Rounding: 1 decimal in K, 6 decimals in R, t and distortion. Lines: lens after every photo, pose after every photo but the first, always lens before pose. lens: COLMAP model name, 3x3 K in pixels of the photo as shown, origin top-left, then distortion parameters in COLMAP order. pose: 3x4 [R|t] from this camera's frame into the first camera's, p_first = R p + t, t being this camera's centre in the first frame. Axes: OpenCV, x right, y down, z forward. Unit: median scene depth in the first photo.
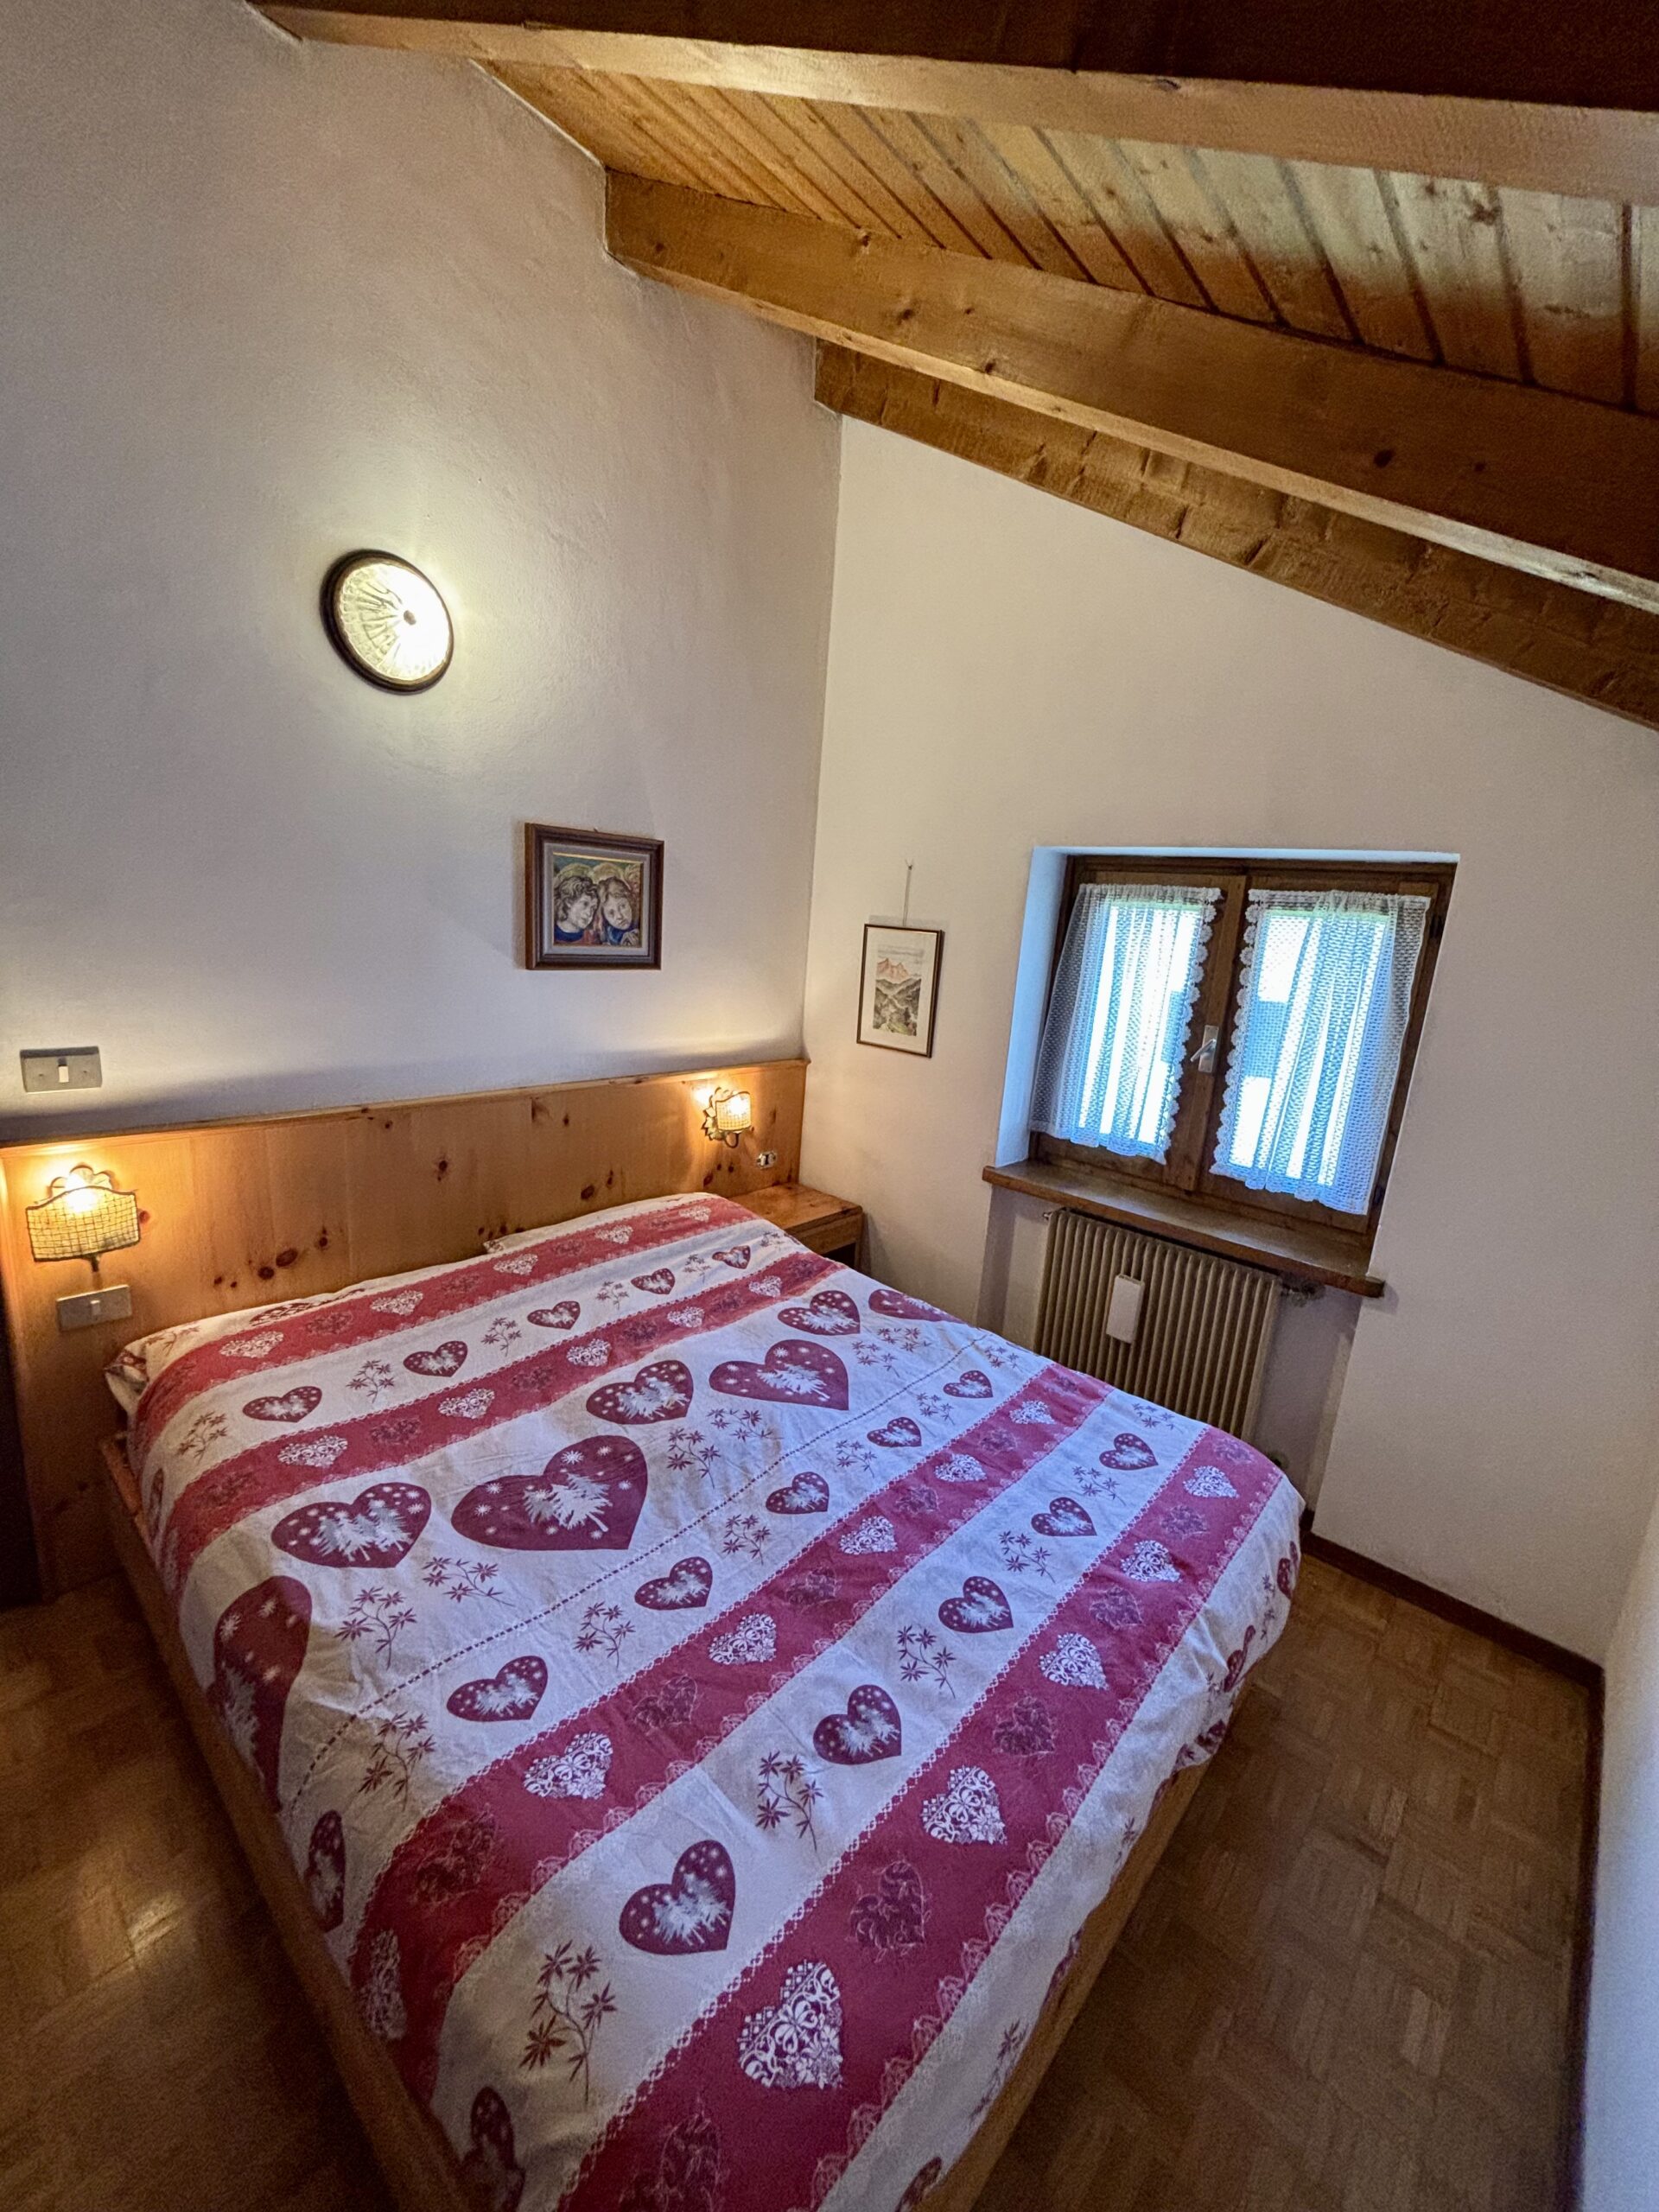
lens RADIAL K [[883.9, 0, 839.7], [0, 883.9, 1105.5], [0, 0, 1]] dist [0.002960, -0.000586]
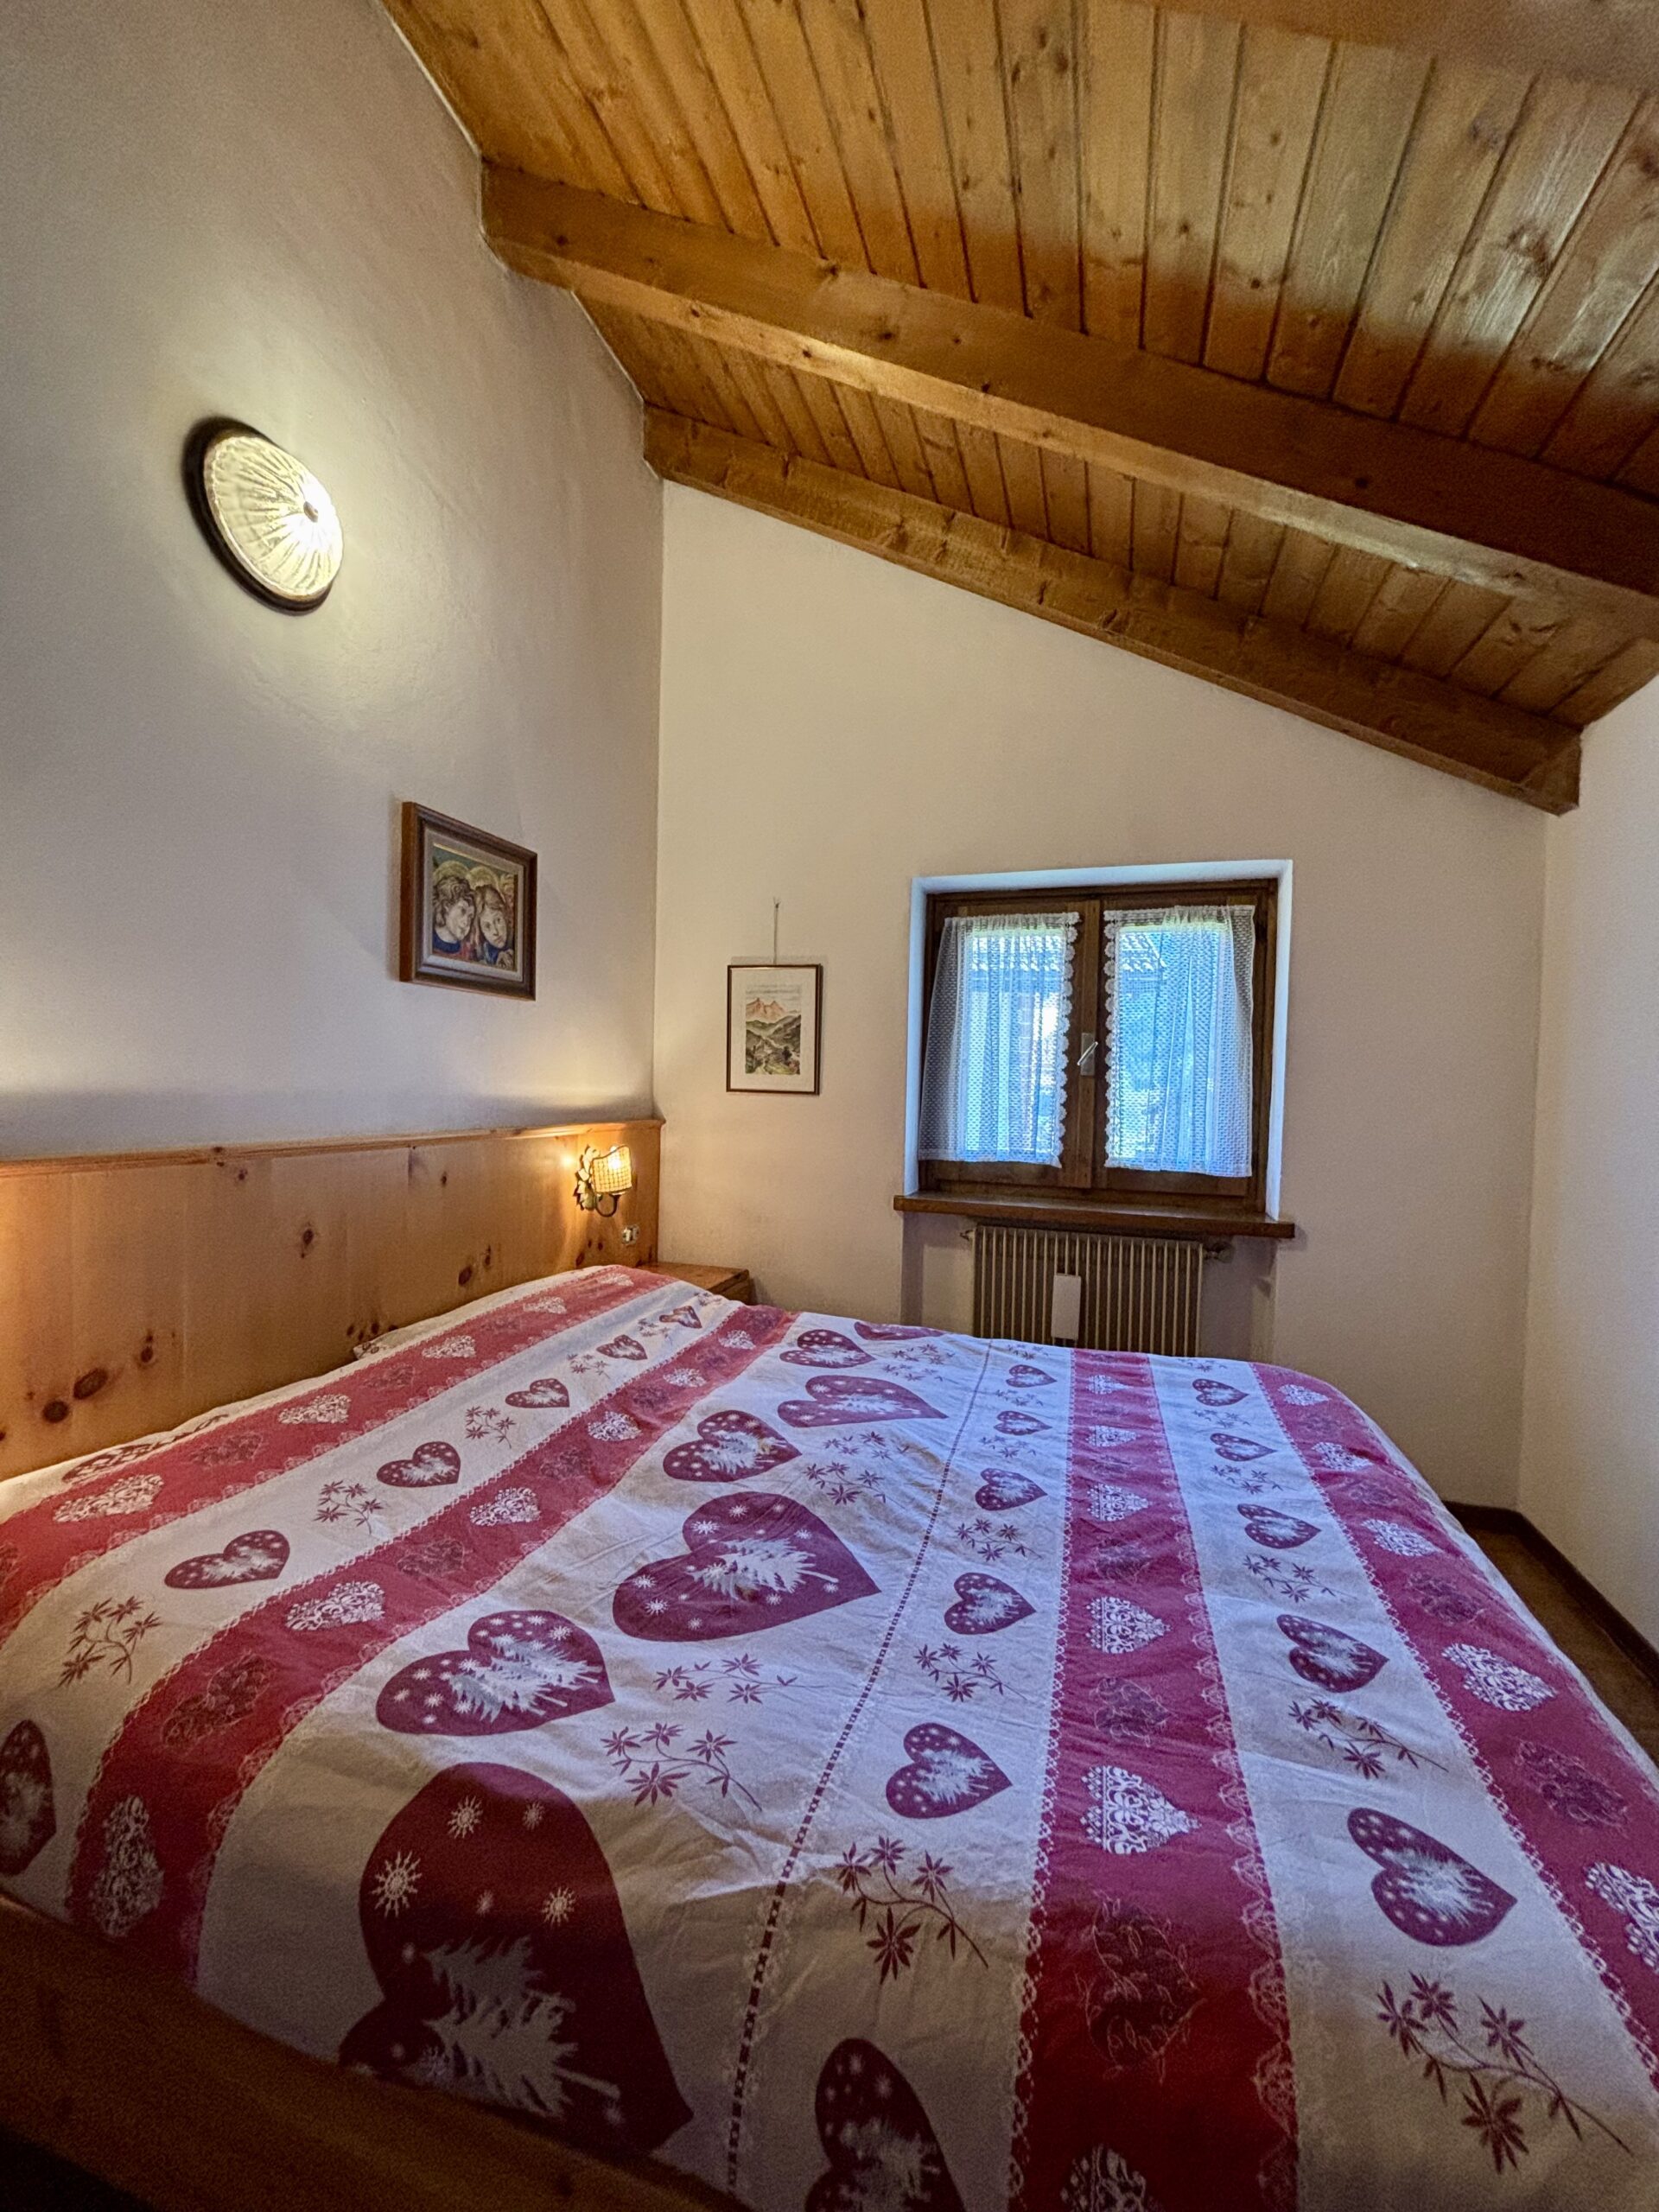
lens RADIAL K [[883.9, 0, 839.7], [0, 883.9, 1105.5], [0, 0, 1]] dist [0.002960, -0.000586]
pose [[0.907057, -0.062545, 0.416335, -0.368688], [0.134240, 0.980252, -0.145205, 0.133454], [-0.399032, 0.187599, 0.897541, 0.174738]]
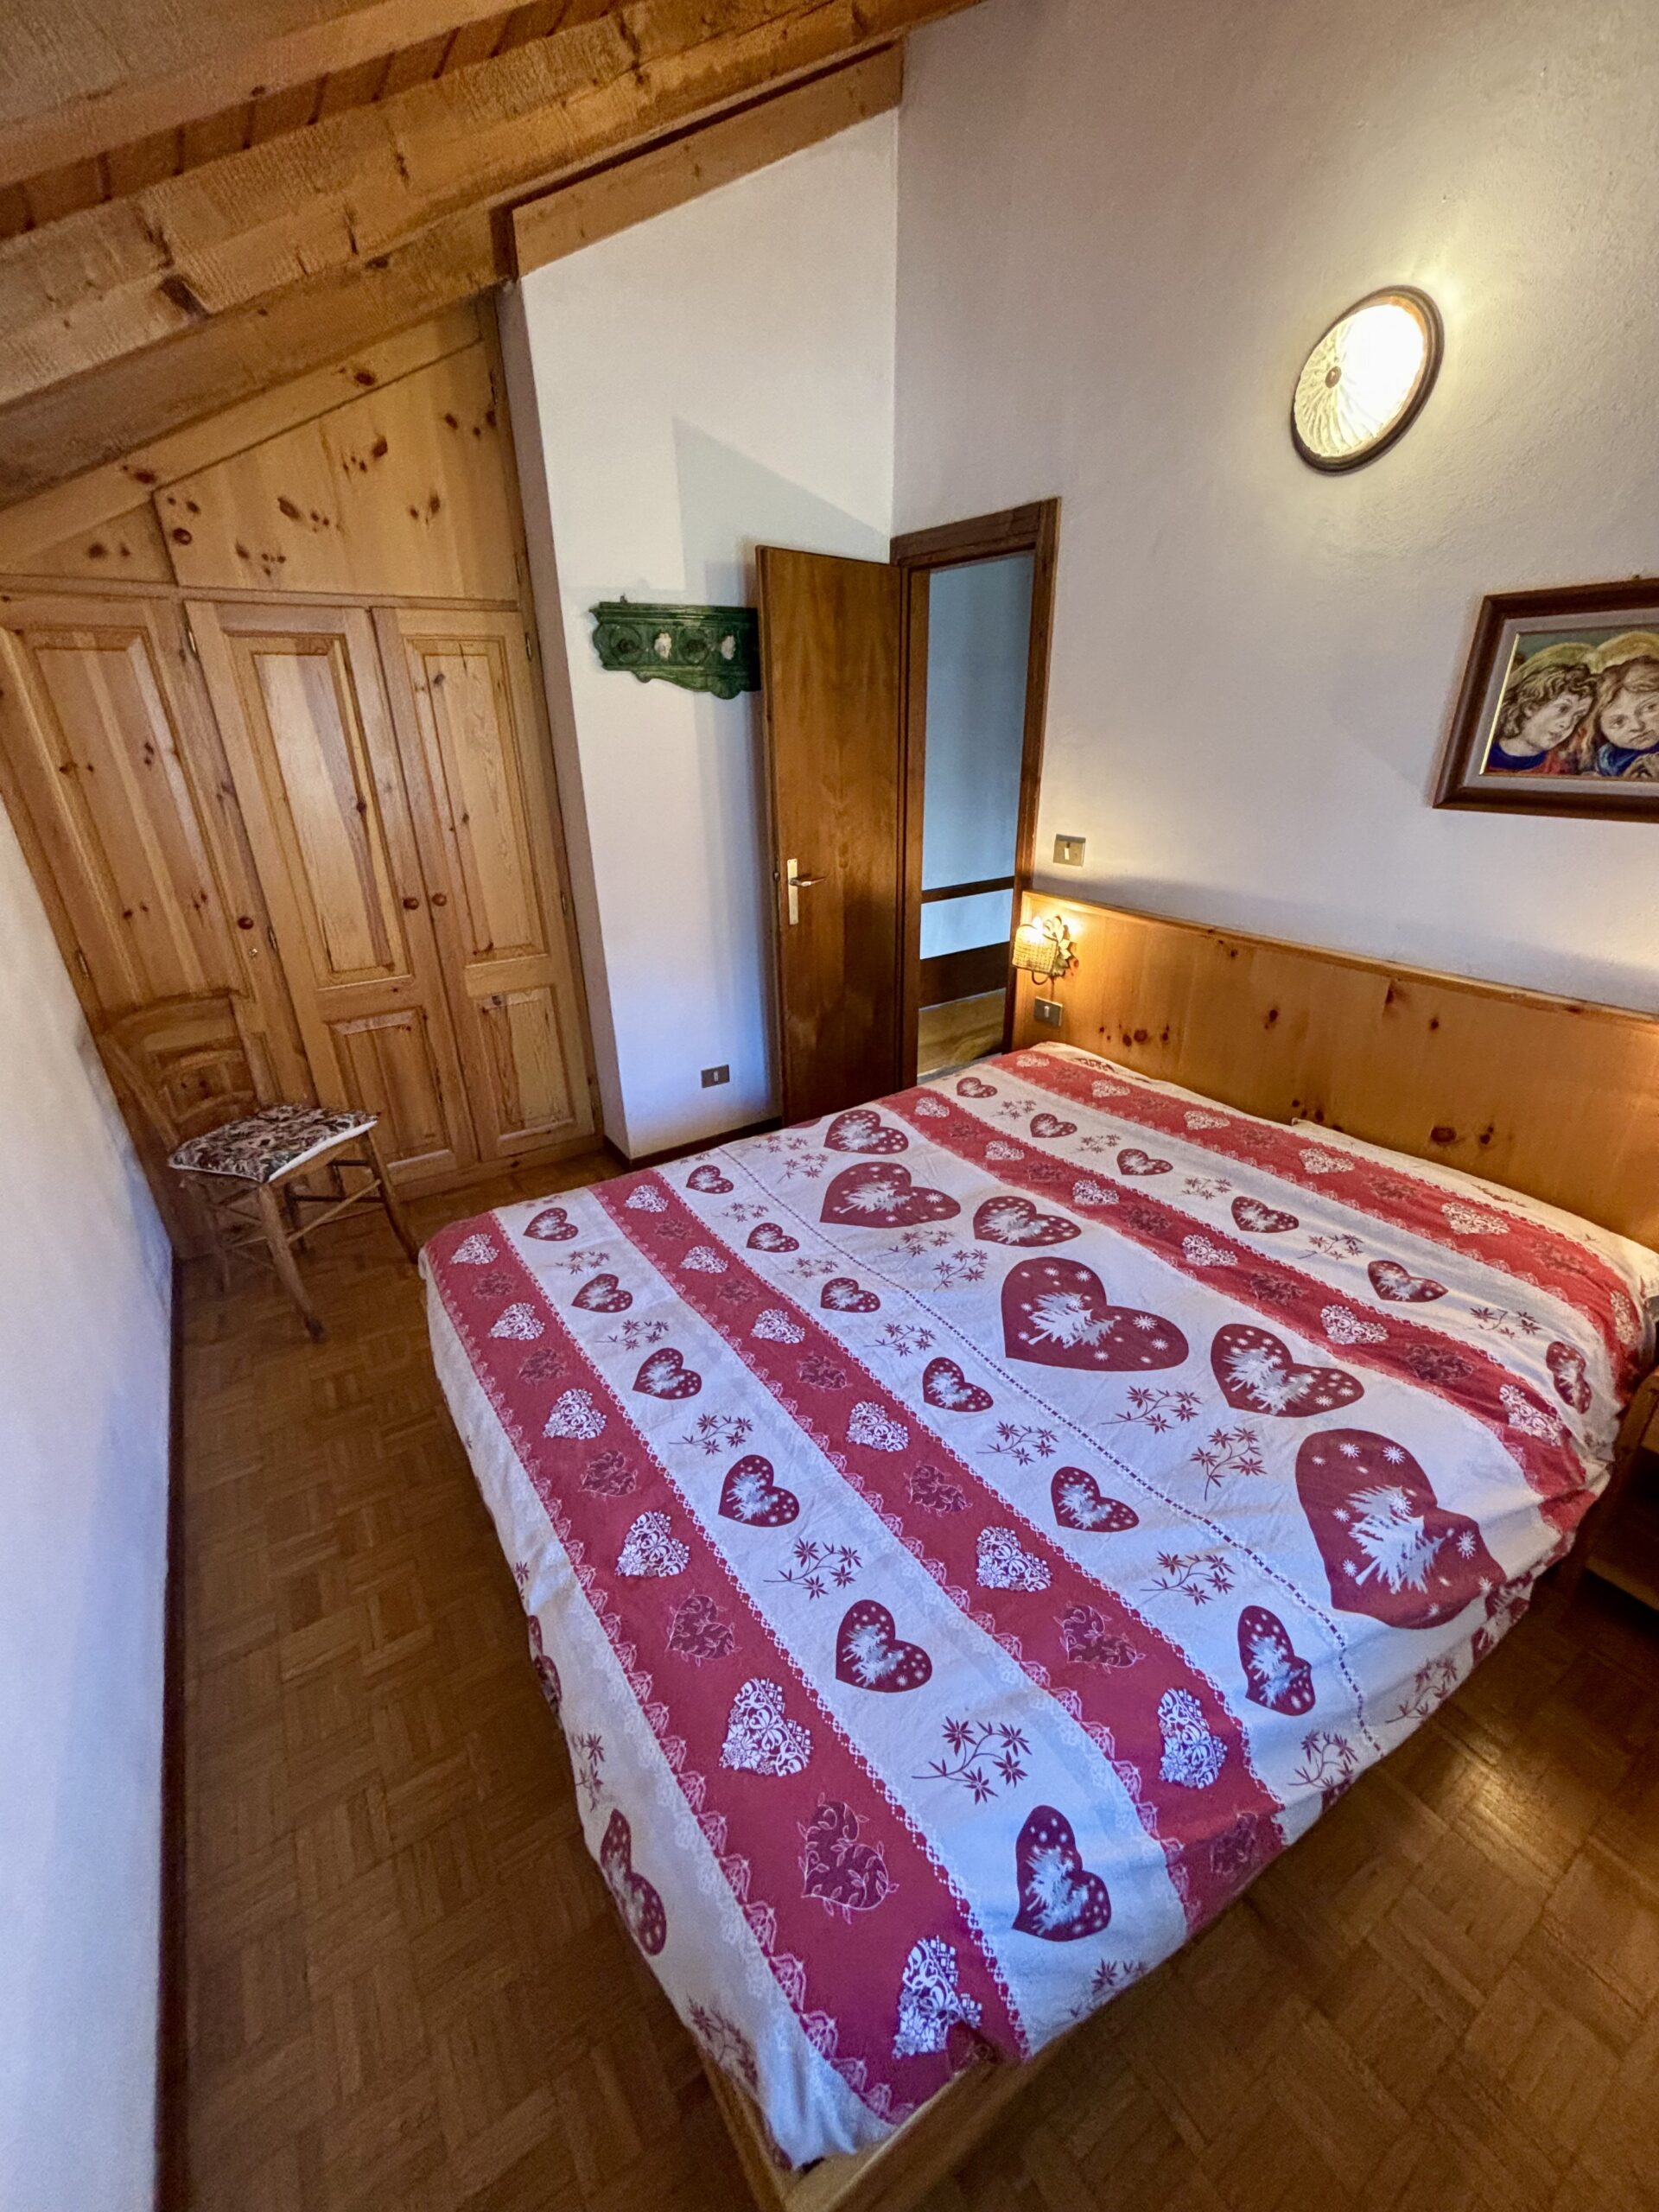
lens RADIAL K [[898.9, 0, 845.2], [0, 898.9, 1097.4], [0, 0, 1]] dist [0.026370, -0.006873]
pose [[-0.246370, 0.317829, -0.915580, 0.616921], [-0.218201, 0.902256, 0.371918, -0.120509], [0.944294, 0.291410, -0.152938, 0.785611]]
